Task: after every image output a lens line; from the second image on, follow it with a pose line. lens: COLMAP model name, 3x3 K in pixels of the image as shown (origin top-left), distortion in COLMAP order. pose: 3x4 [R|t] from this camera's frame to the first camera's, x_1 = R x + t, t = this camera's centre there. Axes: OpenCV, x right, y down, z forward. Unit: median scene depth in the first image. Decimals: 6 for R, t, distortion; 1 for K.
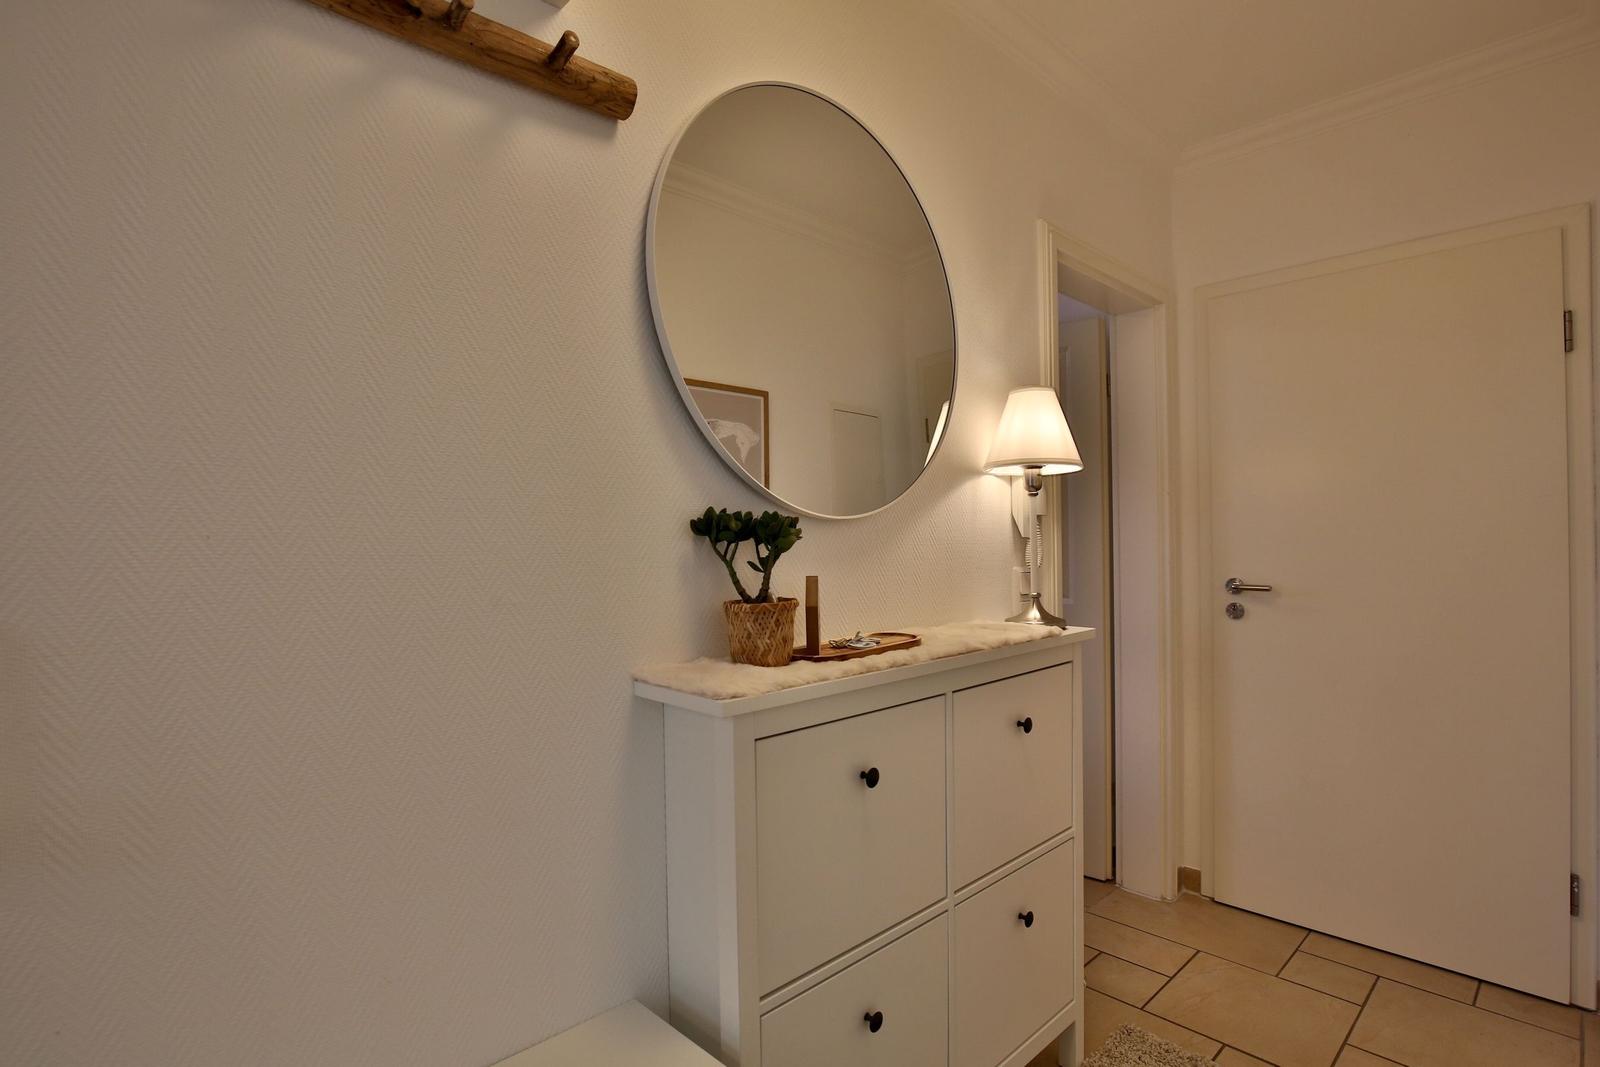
lens RADIAL K [[781.4, 0, 799.0], [0, 781.4, 535.9], [0, 0, 1]] dist [-0.025442, 0.001162]
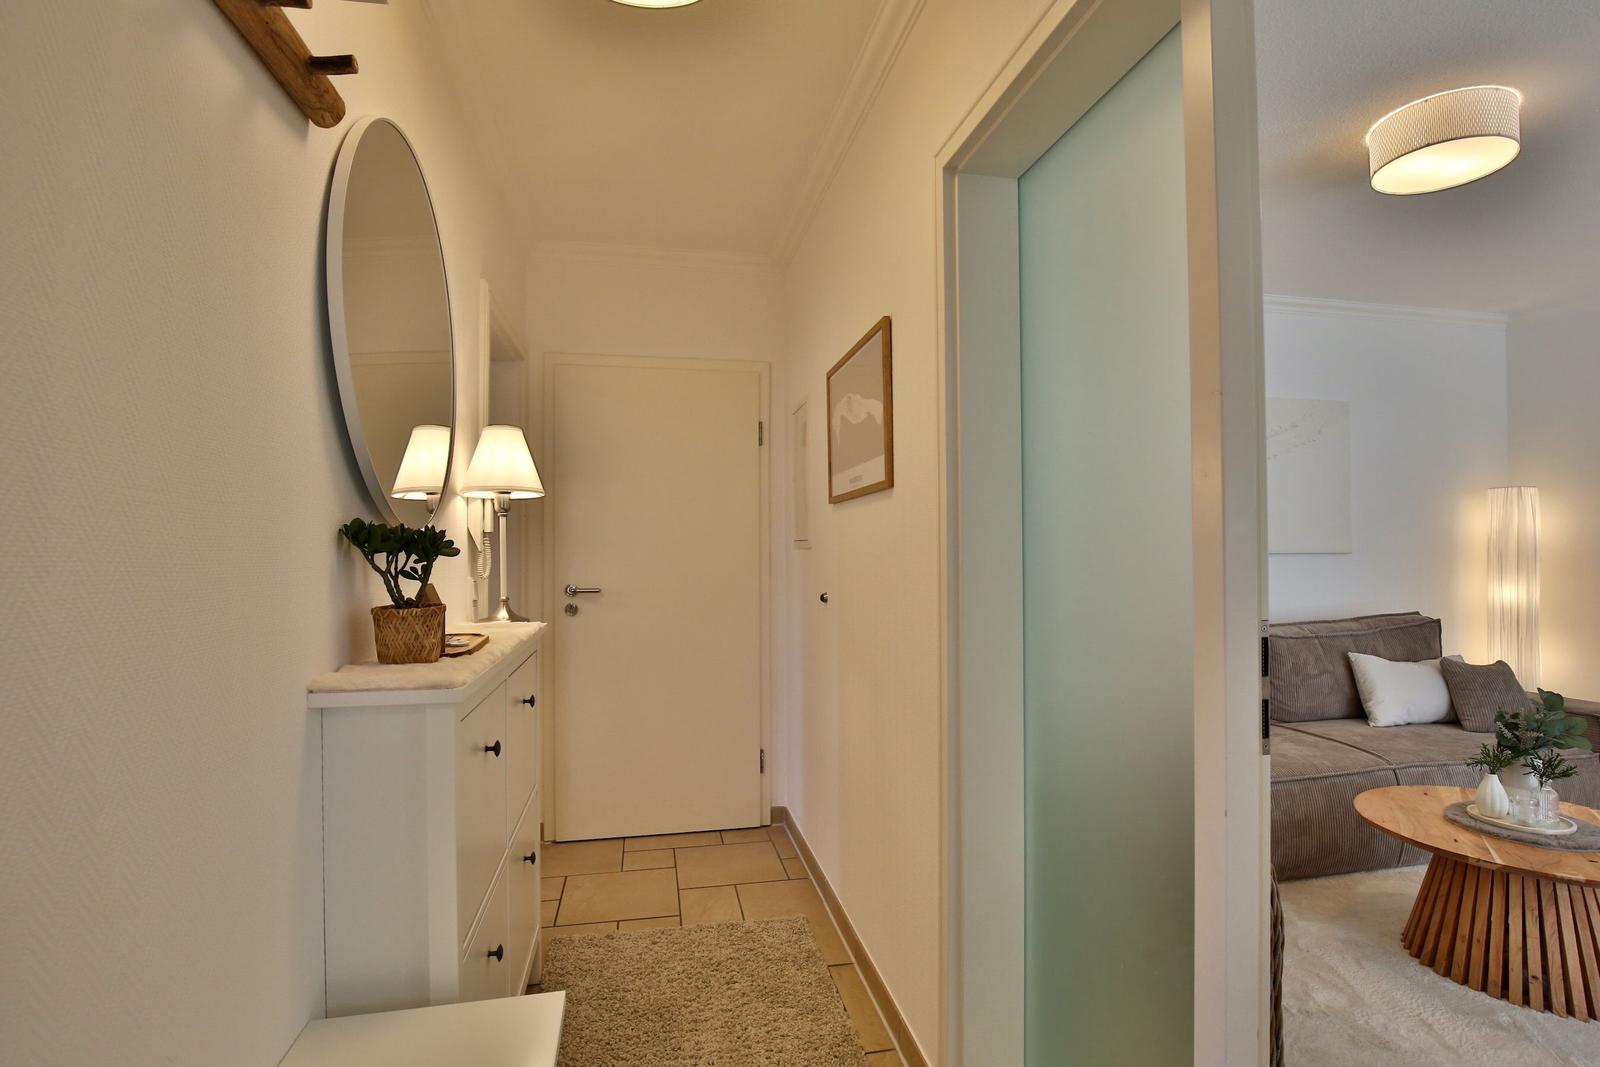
lens RADIAL K [[770.1, 0, 804.4], [0, 770.1, 531.6], [0, 0, 1]] dist [-0.021035, 0.000530]
pose [[0.534159, 0.025349, 0.845004, -0.452016], [0.000832, 0.999534, -0.030510, 0.008592], [-0.845384, 0.017000, 0.533889, -0.024413]]
